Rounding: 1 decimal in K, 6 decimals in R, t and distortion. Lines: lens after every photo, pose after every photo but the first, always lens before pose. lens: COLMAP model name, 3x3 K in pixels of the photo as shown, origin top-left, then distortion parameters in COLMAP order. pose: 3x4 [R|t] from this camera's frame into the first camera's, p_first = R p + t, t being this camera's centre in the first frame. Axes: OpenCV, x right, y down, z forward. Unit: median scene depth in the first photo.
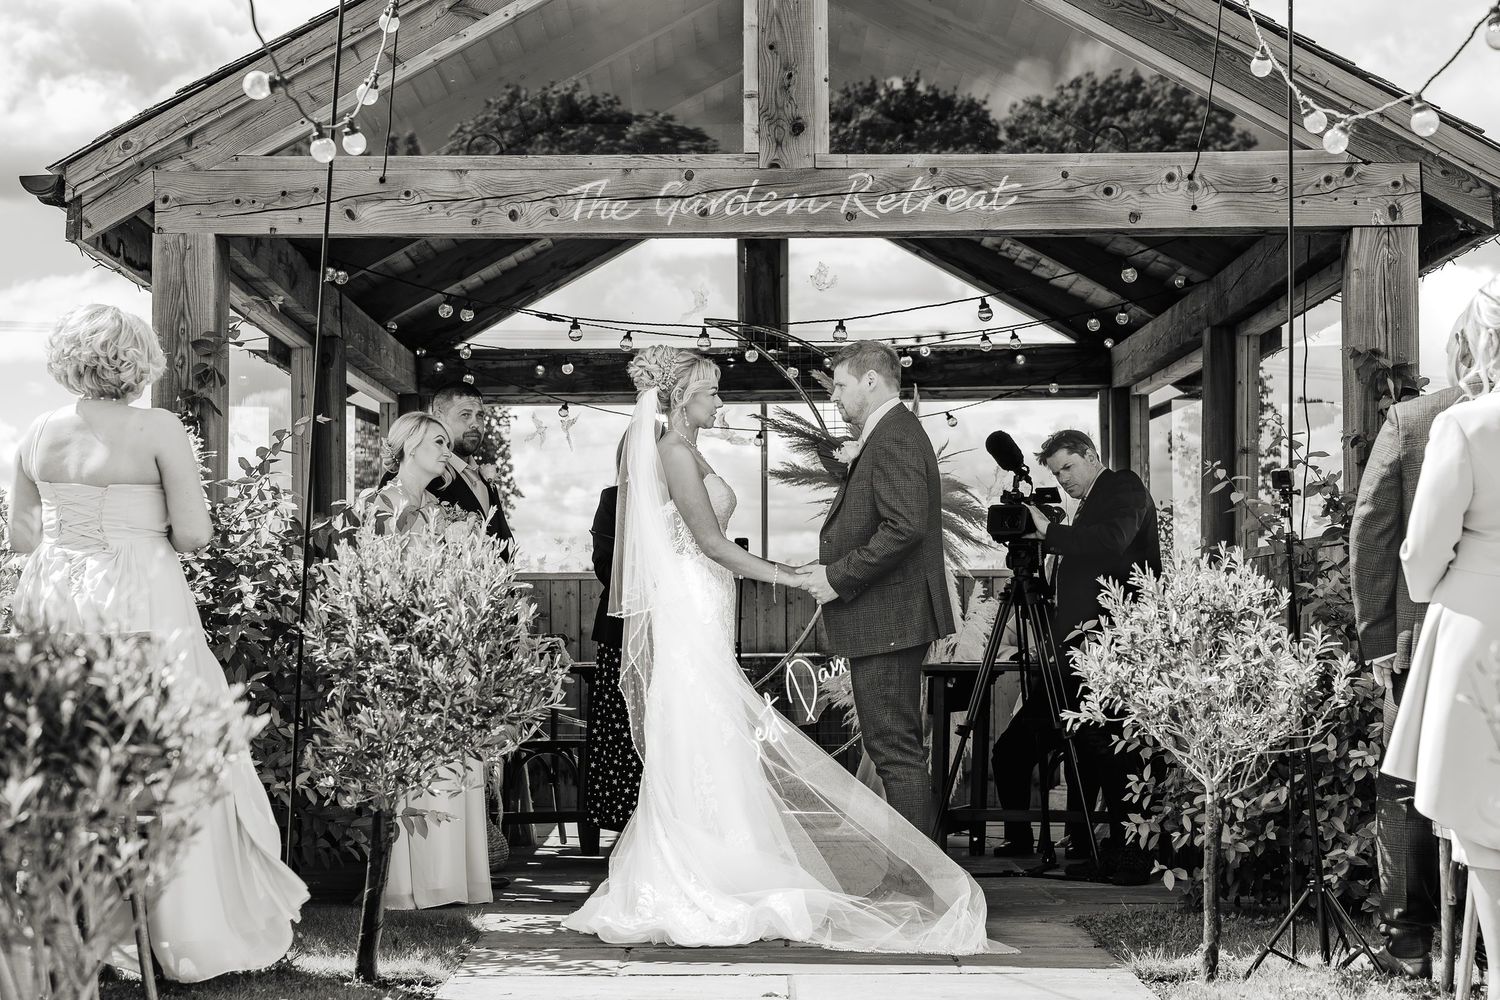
lens RADIAL K [[3052.7, 0, 750.6], [0, 3052.7, 499.9], [0, 0, 1]] dist [-0.025355, 0.000000]
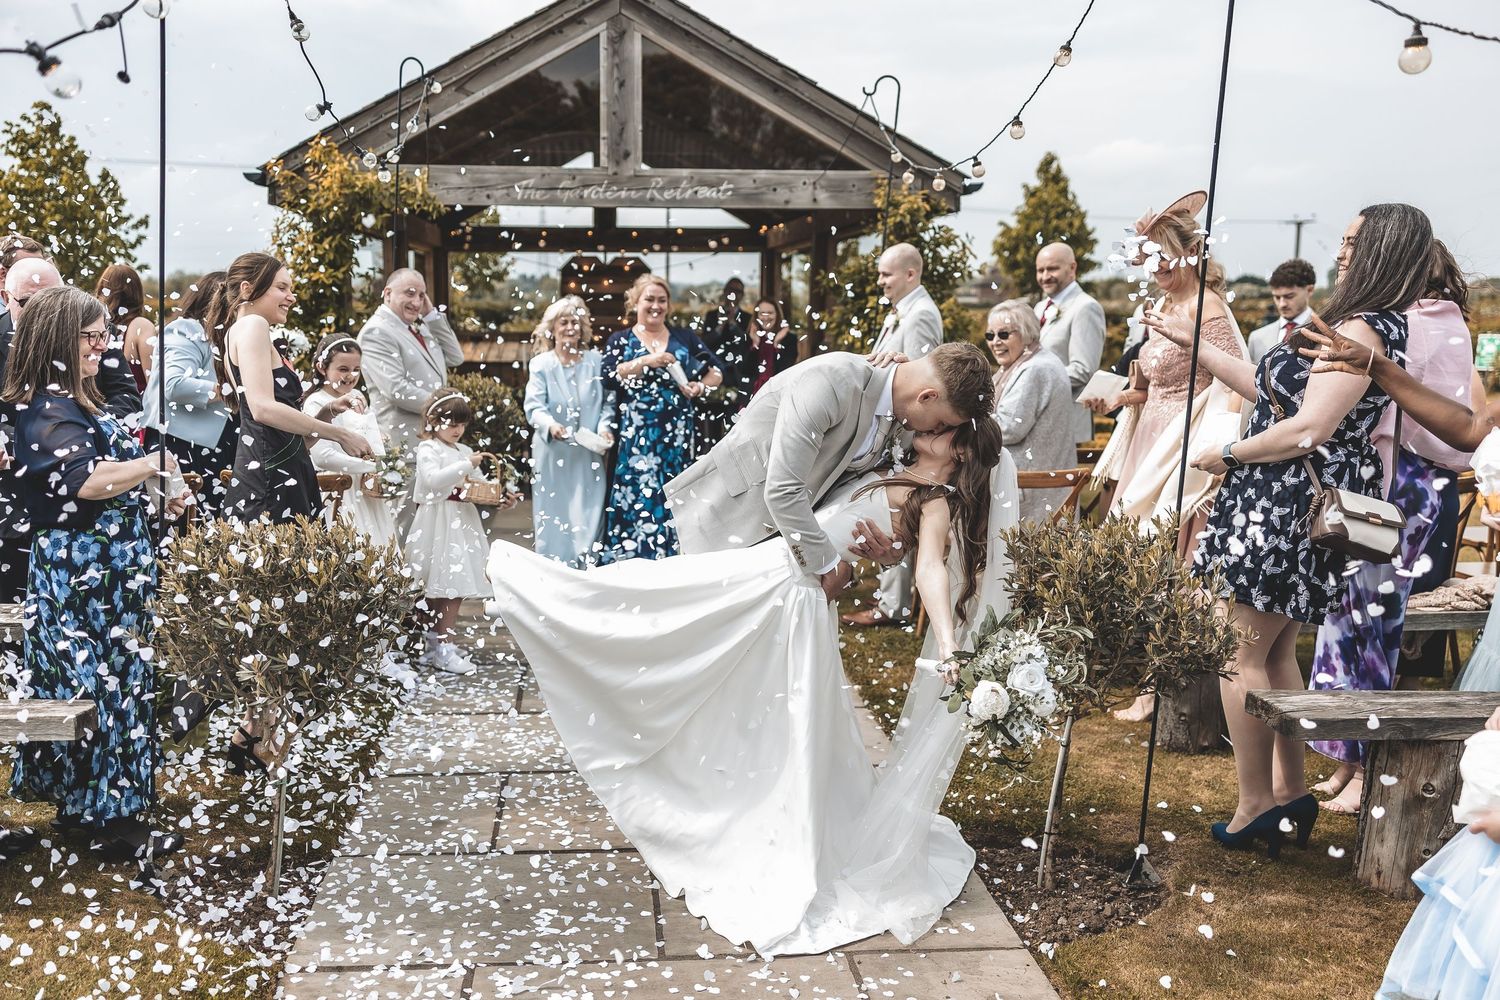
lens RADIAL K [[1219.3, 0, 747.0], [0, 1219.3, 498.3], [0, 0, 1]] dist [-0.011351, -0.002204]
pose [[0.994509, -0.010603, 0.104112, 0.008339], [-0.006879, 0.986078, 0.166138, -0.030025], [-0.104424, -0.165942, 0.980591, 0.140127]]
